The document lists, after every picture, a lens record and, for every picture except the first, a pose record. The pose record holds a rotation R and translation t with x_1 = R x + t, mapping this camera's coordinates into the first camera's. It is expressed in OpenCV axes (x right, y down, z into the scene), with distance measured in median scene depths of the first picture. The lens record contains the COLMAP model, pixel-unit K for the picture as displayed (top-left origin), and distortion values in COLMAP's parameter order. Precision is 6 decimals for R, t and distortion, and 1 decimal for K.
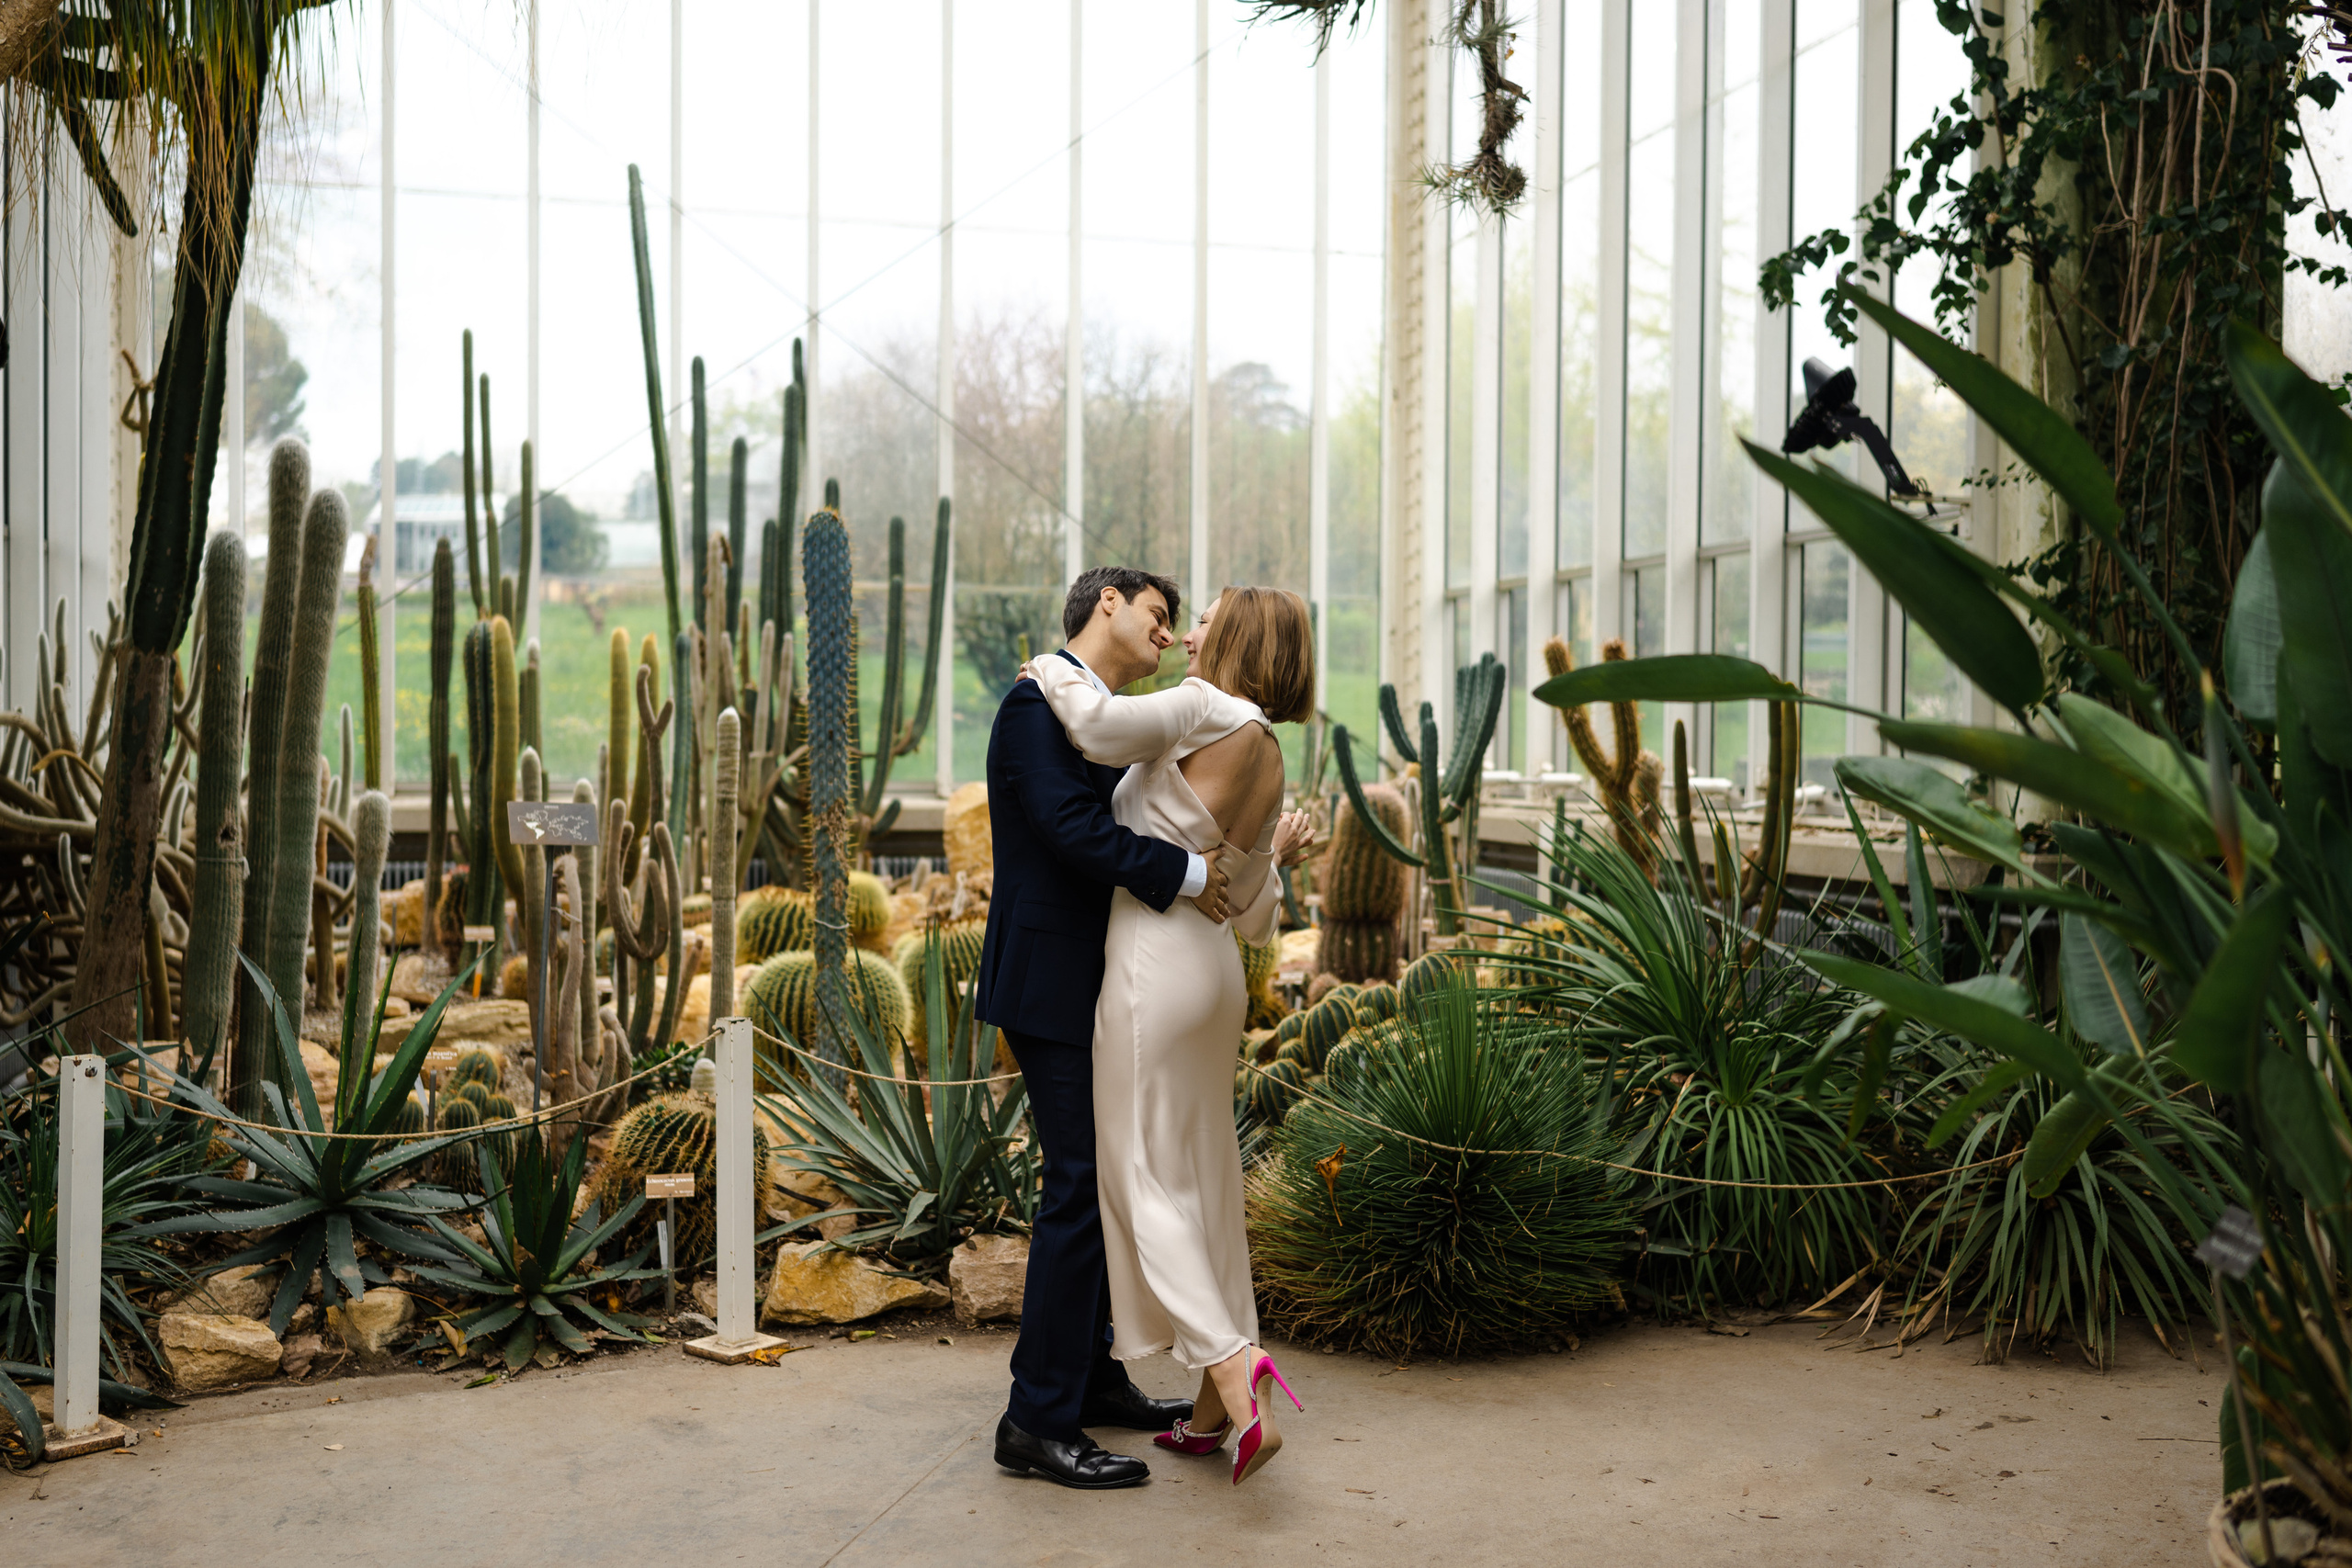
lens RADIAL K [[2348.7, 0, 1166.8], [0, 2348.7, 782.6], [0, 0, 1]] dist [0.009896, 0.016772]
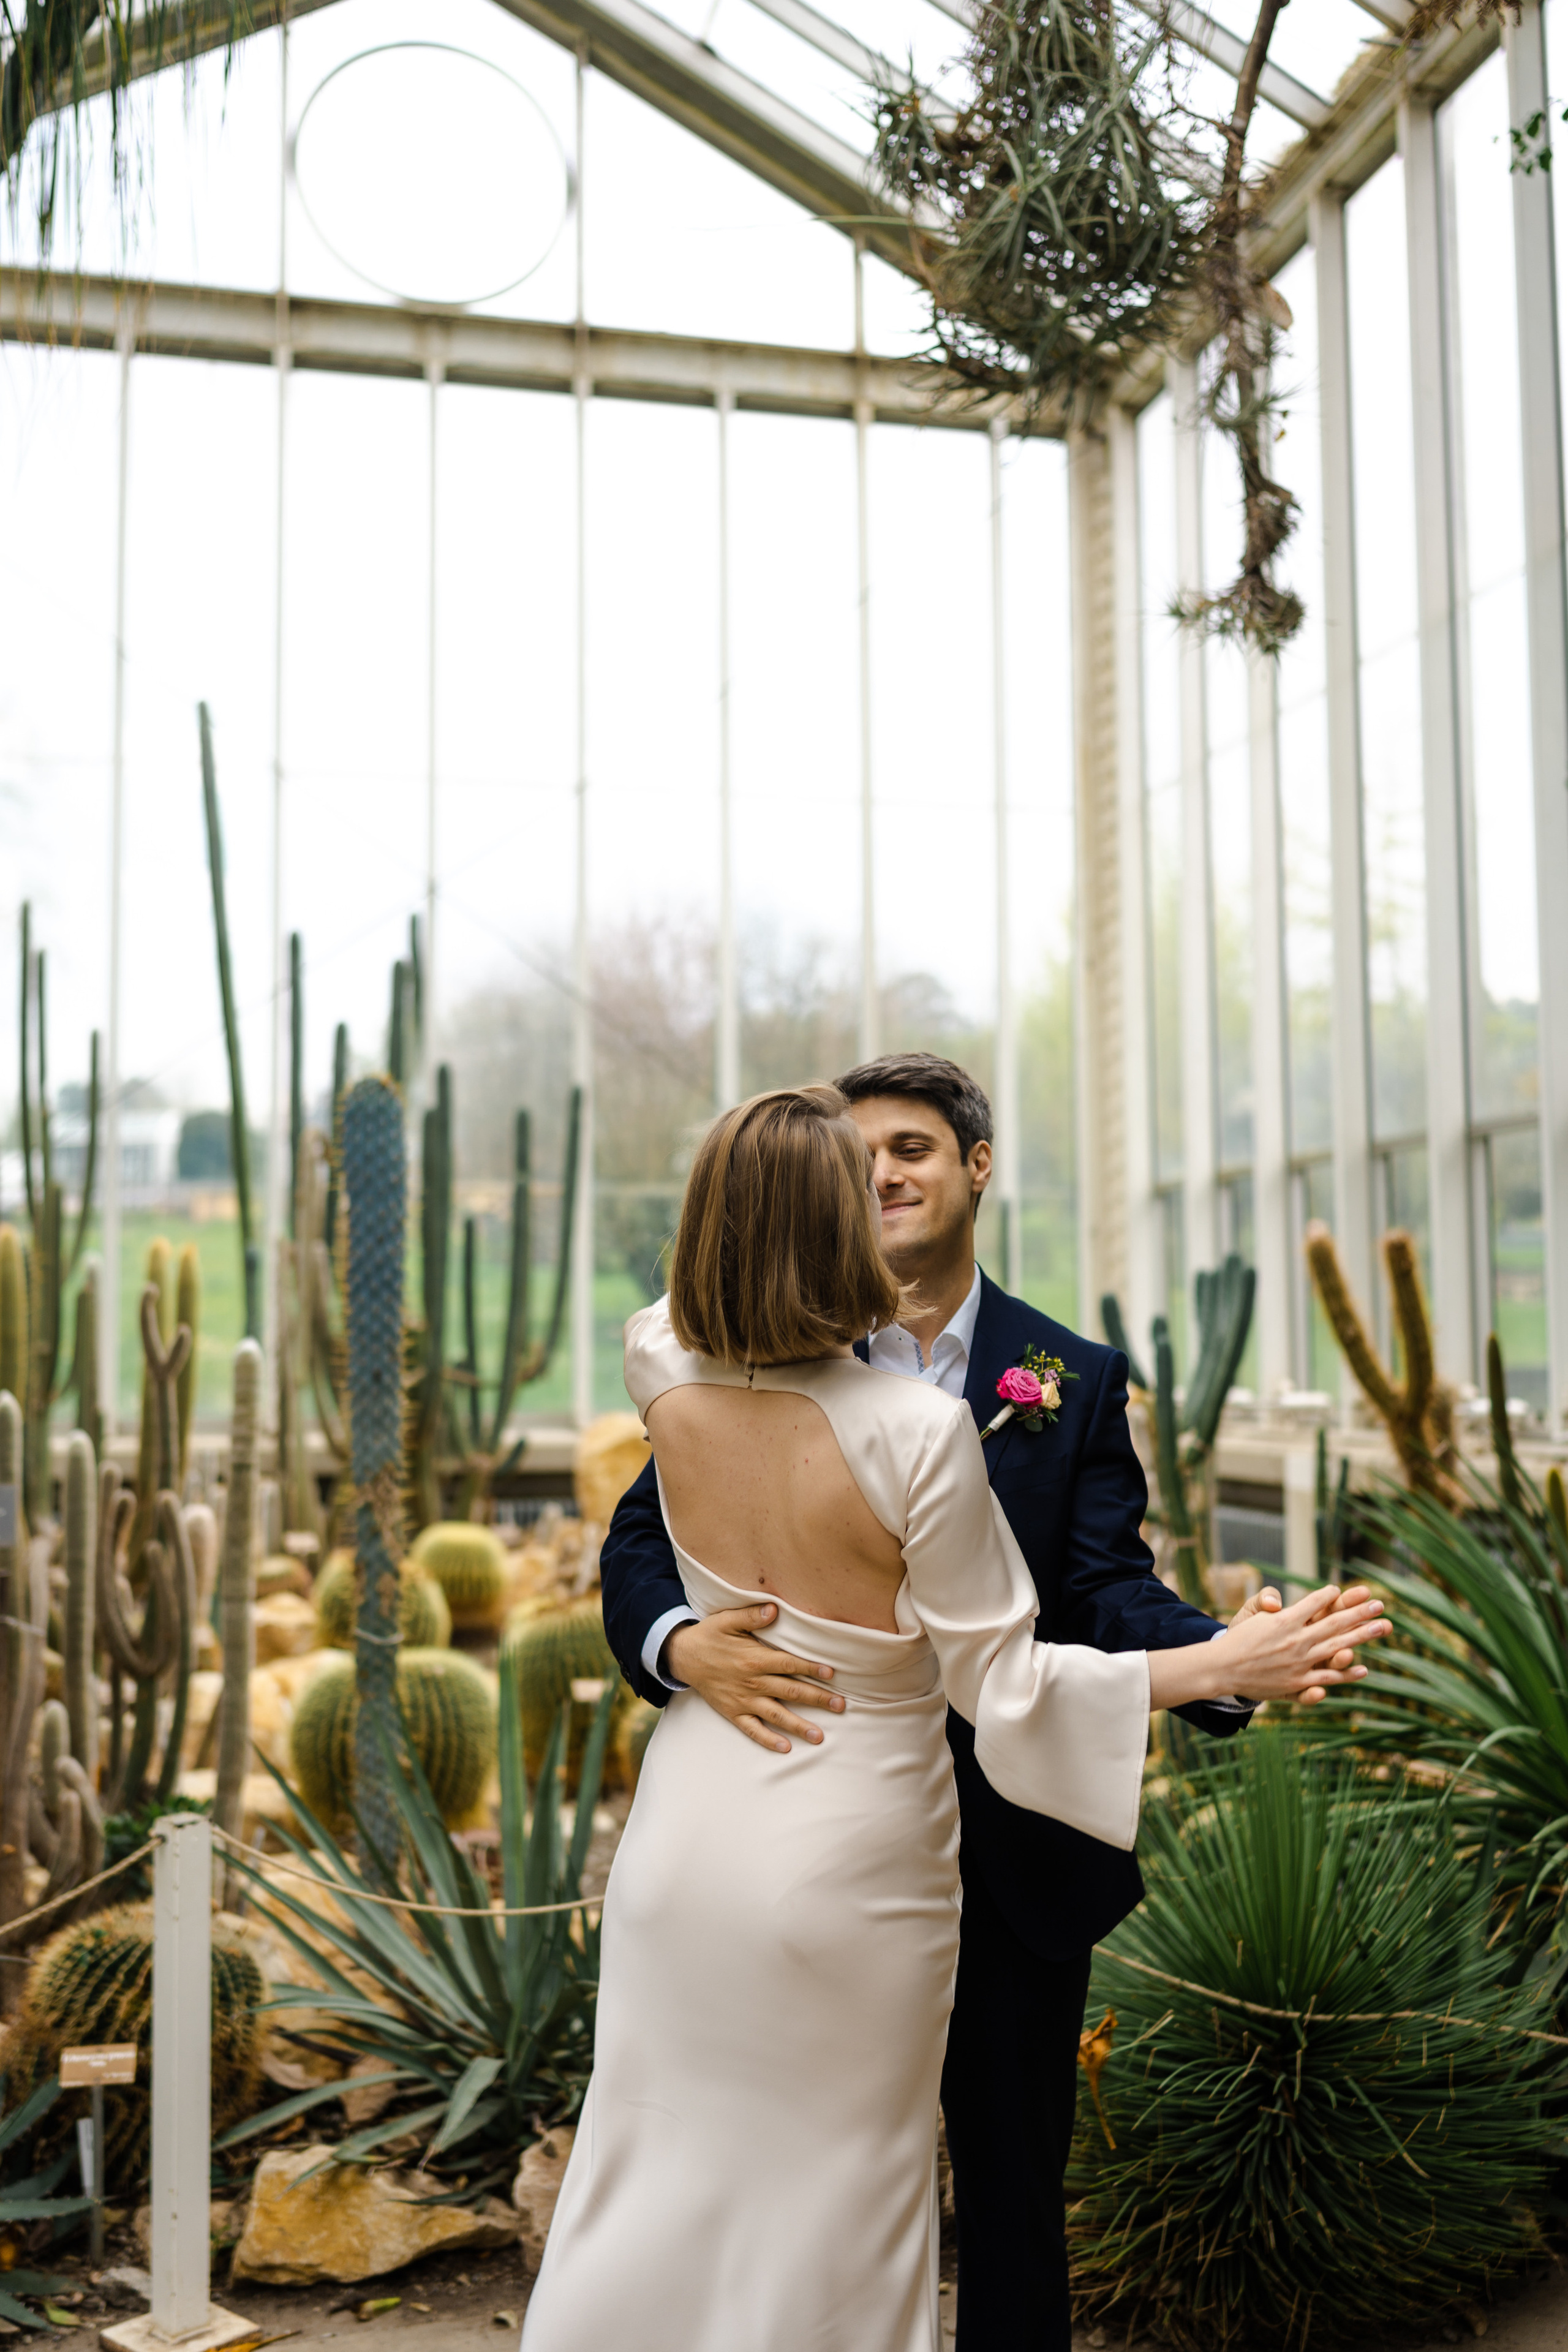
lens RADIAL K [[2348.9, 0, 753.7], [0, 2348.9, 1169.7], [0, 0, 1]] dist [0.009896, 0.016772]
pose [[0.999189, -0.017895, -0.036065, 0.003447], [0.014425, 0.995440, -0.094292, -0.014182], [0.037588, 0.093696, 0.994891, 0.274905]]
